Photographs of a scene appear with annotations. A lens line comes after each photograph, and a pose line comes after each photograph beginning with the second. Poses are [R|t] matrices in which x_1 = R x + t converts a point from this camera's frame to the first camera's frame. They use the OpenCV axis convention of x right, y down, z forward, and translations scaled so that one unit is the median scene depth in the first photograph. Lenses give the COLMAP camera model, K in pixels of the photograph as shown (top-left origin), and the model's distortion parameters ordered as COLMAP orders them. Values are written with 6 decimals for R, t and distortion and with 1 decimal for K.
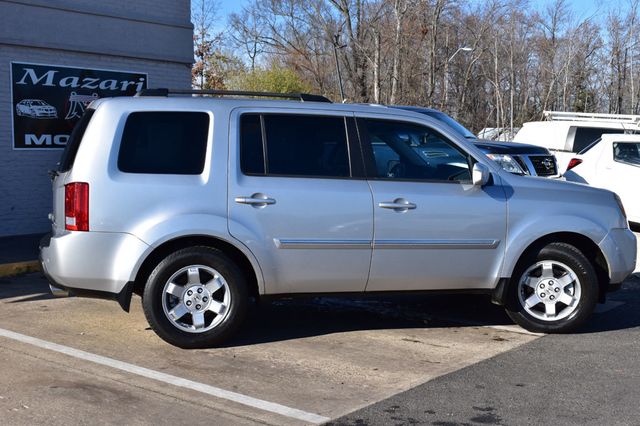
lens RADIAL K [[848.9, 0, 320.0], [0, 848.9, 213.0], [0, 0, 1]] dist [-0.032393, -0.028474]
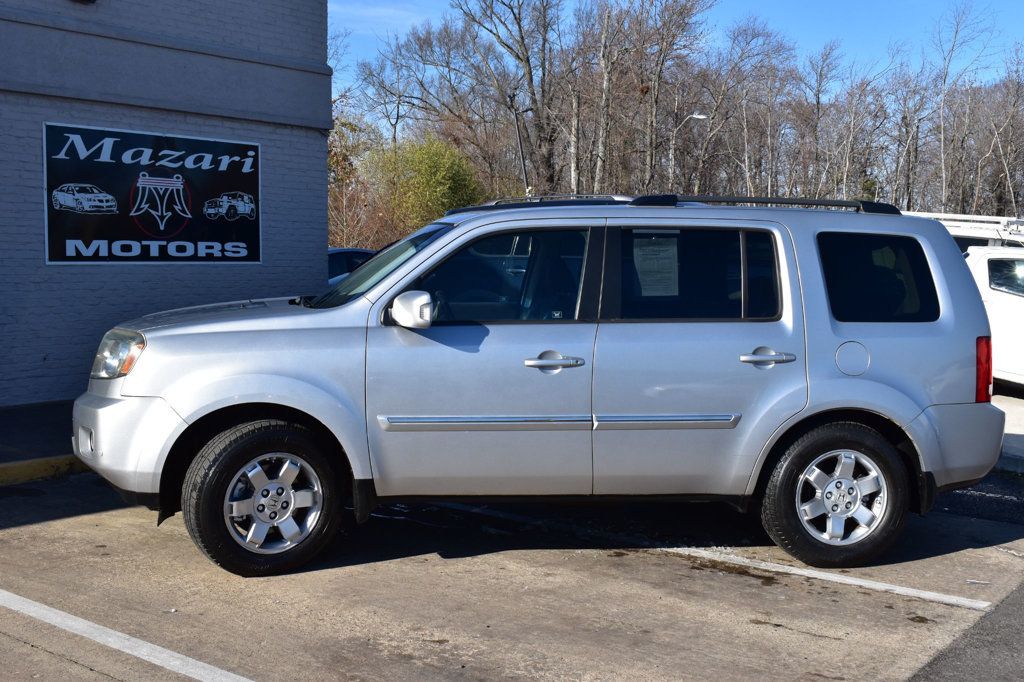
lens RADIAL K [[1205.1, 0, 512.0], [0, 1205.1, 341.0], [0, 0, 1]] dist [-0.066061, 0.027444]
pose [[0.999630, 0.006871, 0.026310, -0.038705], [-0.006732, 0.999963, -0.005388, -0.014206], [-0.026346, 0.005209, 0.999639, 0.100690]]
